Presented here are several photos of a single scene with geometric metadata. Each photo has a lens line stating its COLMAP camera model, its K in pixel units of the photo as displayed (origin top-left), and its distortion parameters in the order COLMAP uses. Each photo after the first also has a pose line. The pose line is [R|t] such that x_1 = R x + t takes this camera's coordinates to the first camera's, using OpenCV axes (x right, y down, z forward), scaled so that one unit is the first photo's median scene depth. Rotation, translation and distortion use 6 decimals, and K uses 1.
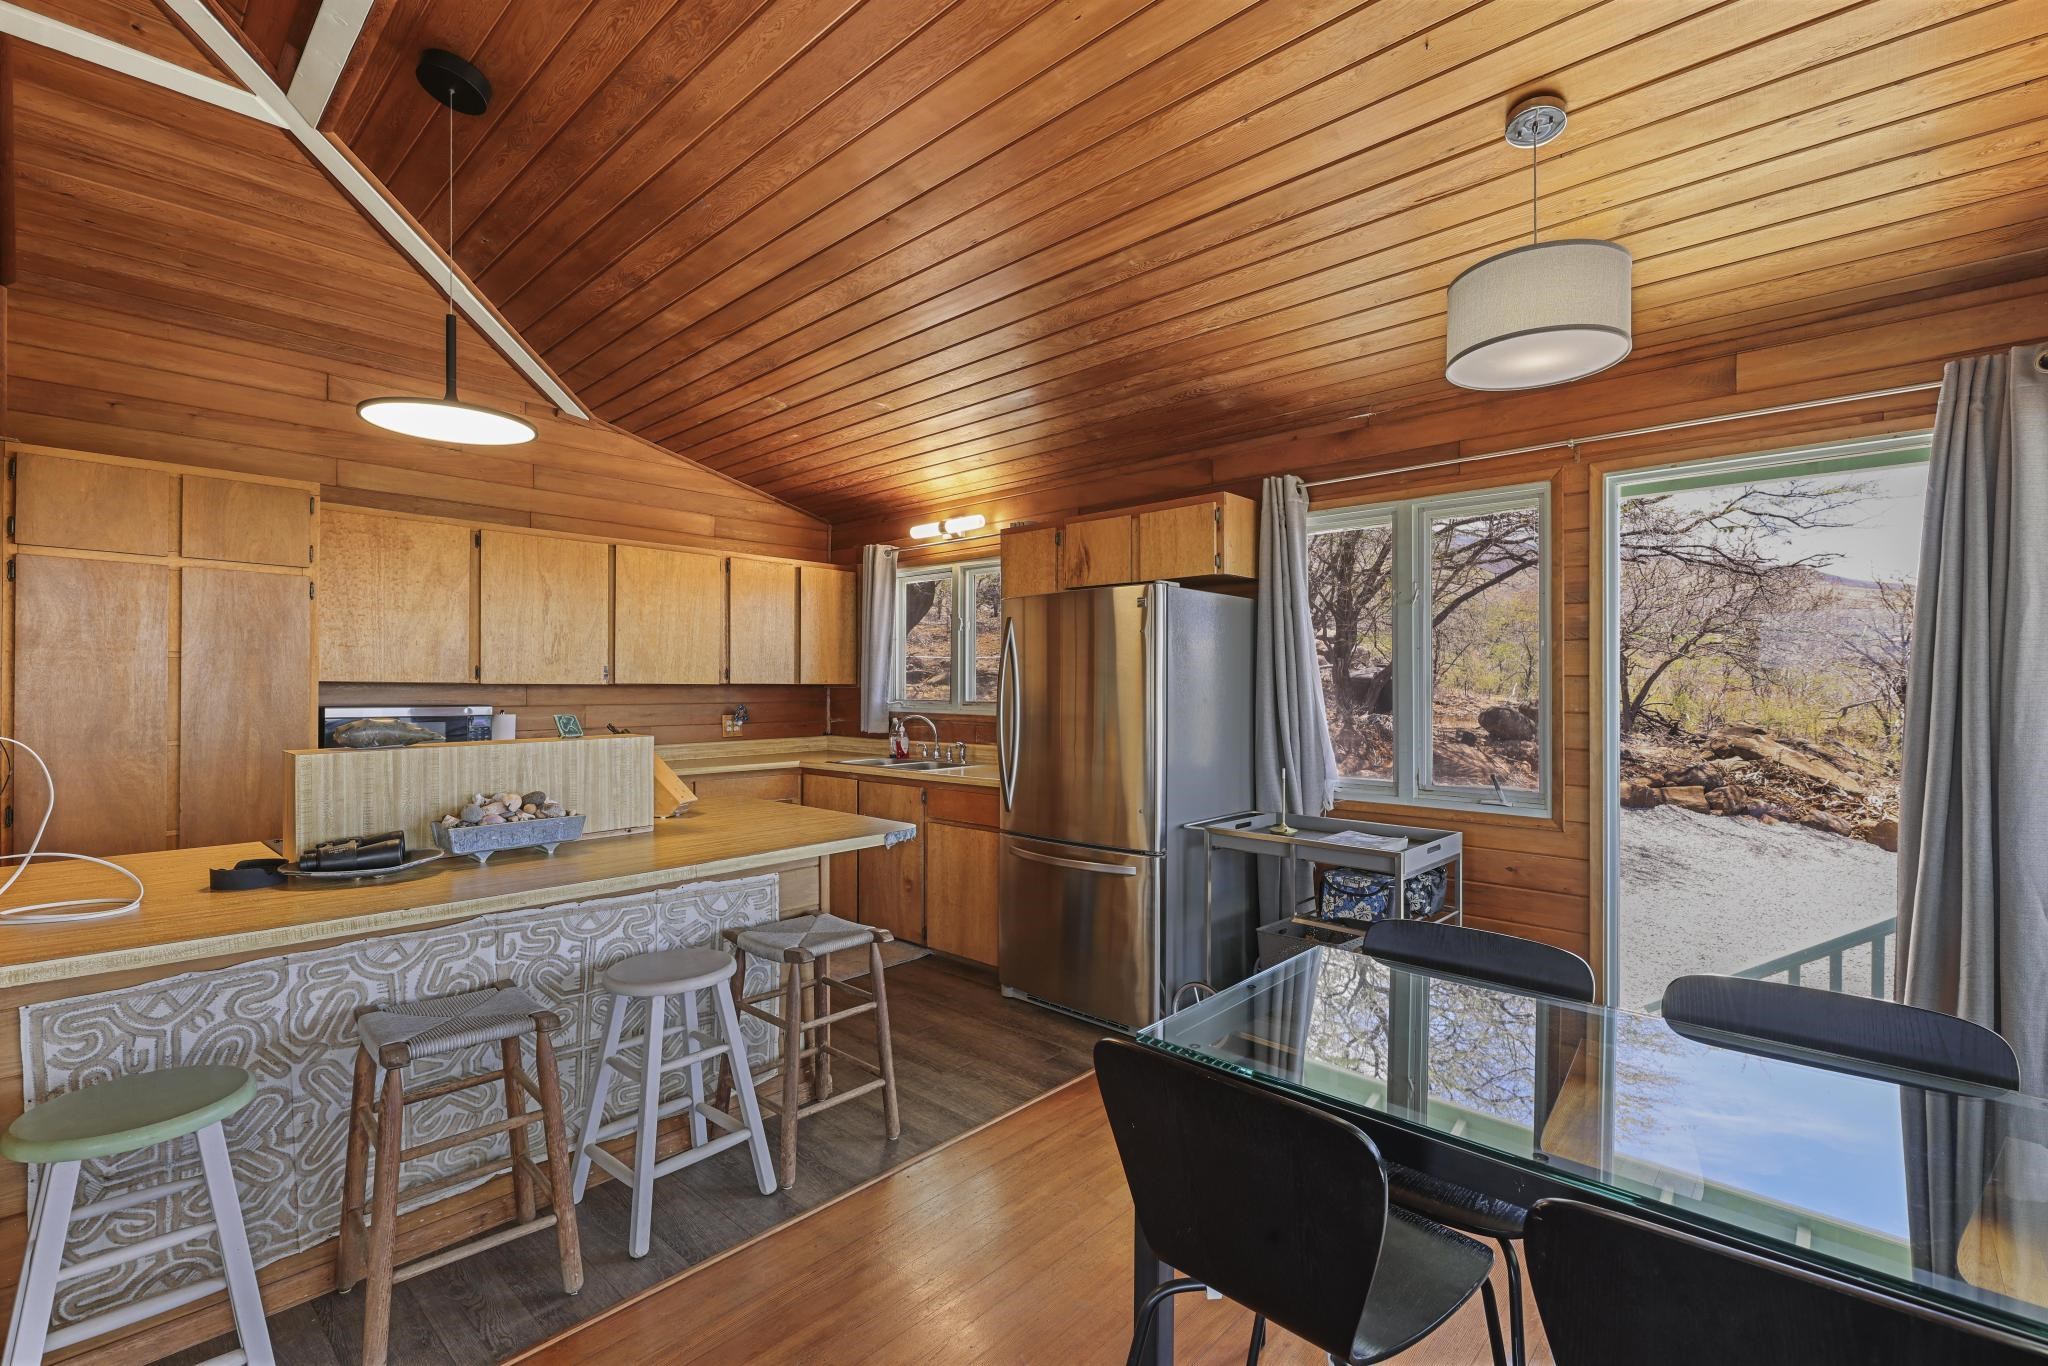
lens RADIAL K [[905.9, 0, 1015.4], [0, 905.9, 689.3], [0, 0, 1]] dist [0.002588, 0.000221]
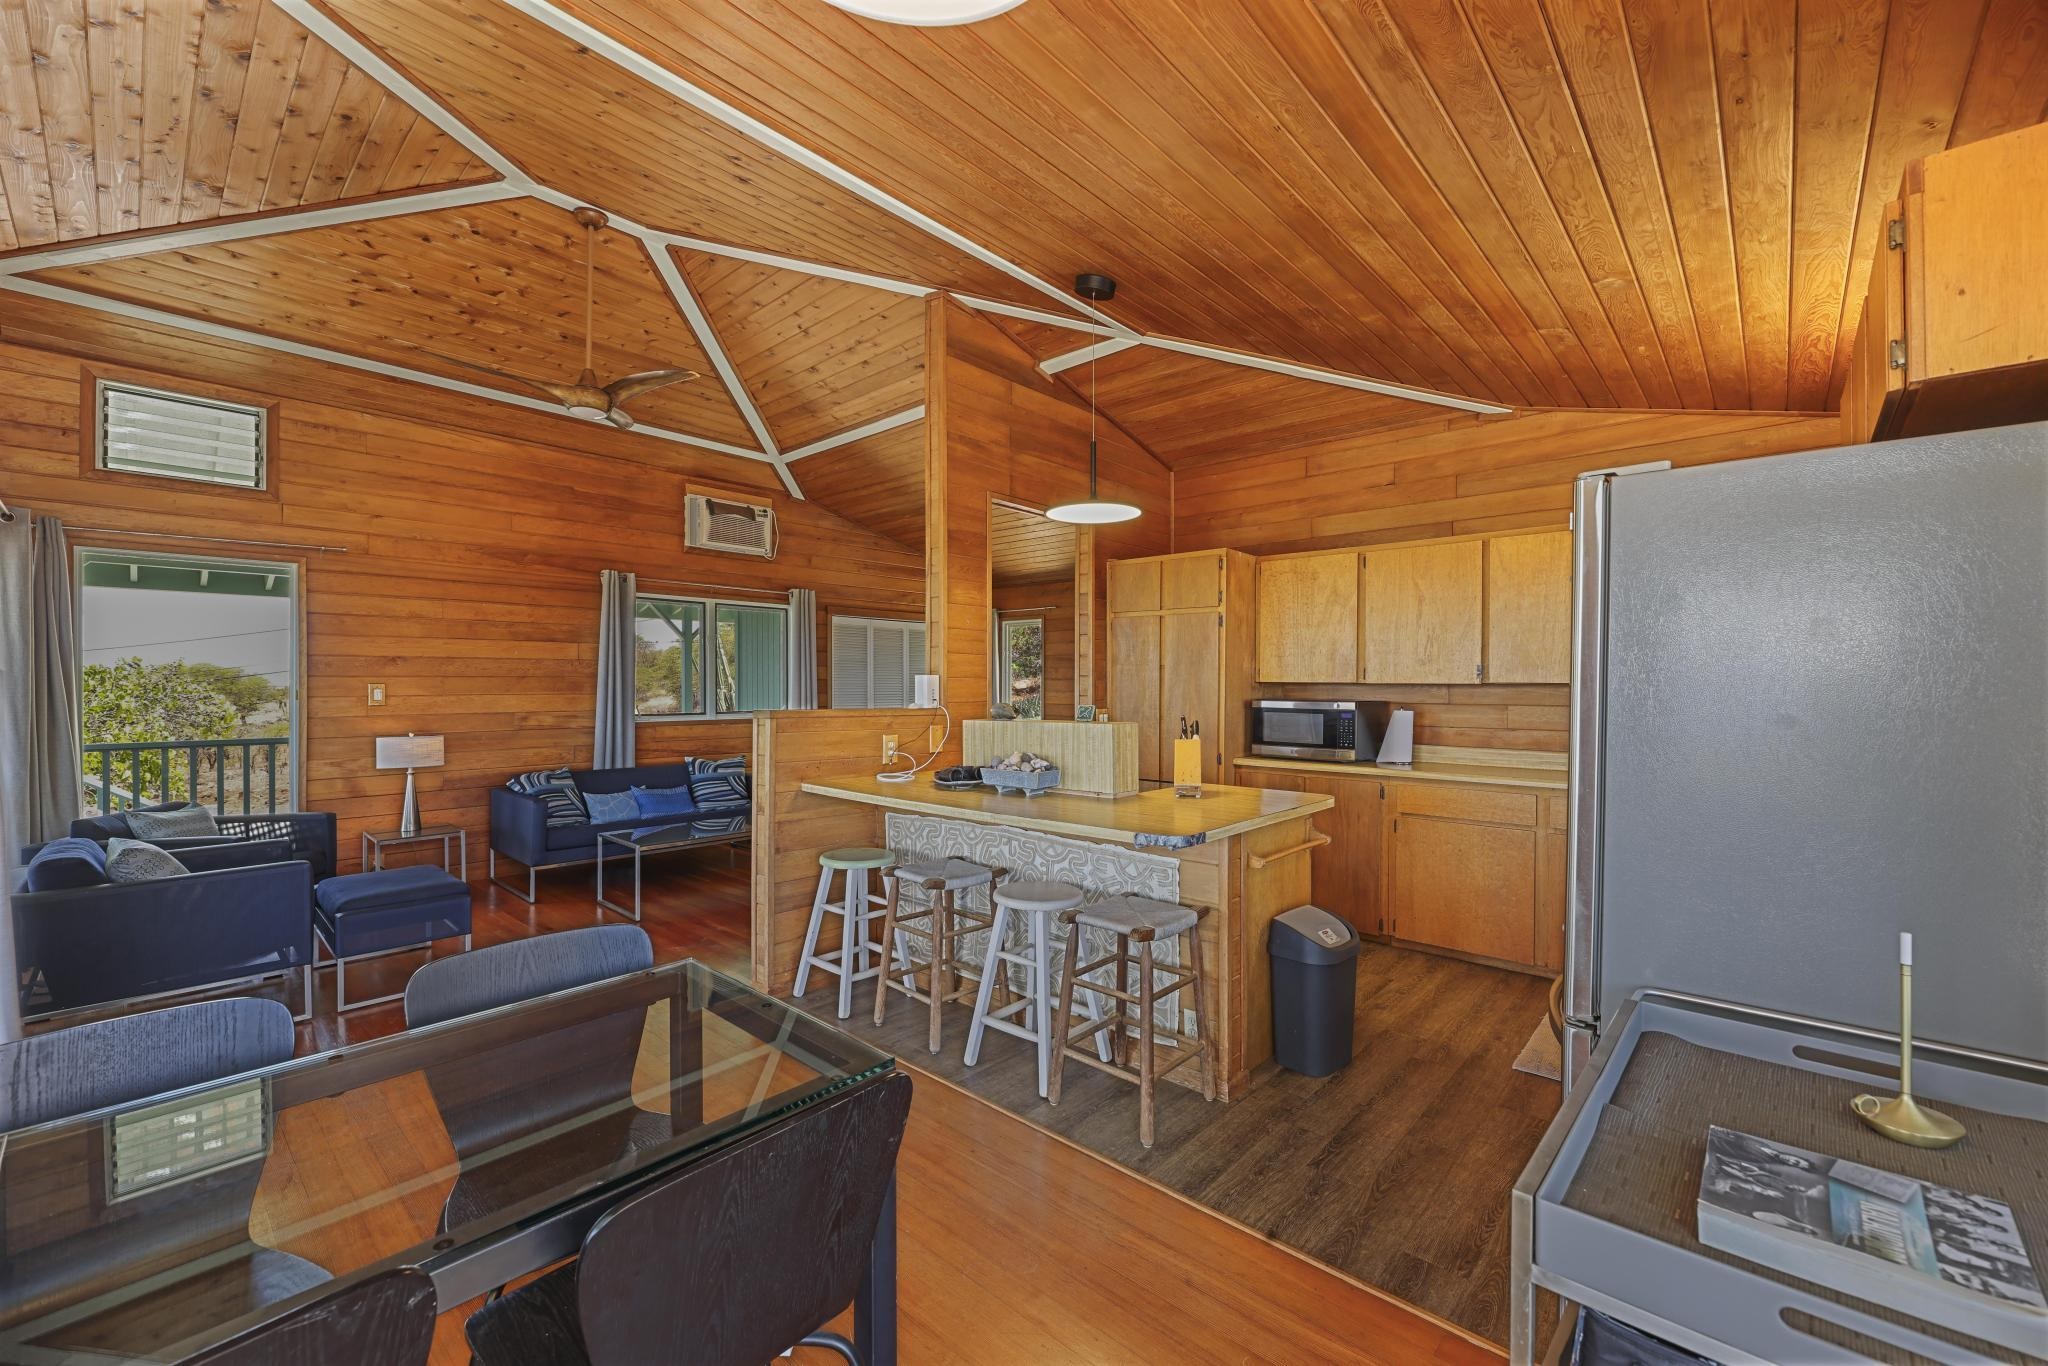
lens RADIAL K [[827.8, 0, 1017.4], [0, 827.8, 687.7], [0, 0, 1]] dist [-0.002238, -0.000688]
pose [[0.013404, 0.002122, -0.999908, 0.492100], [-0.005535, 0.999983, 0.002048, -0.000262], [0.999895, 0.005507, 0.013415, 0.552204]]
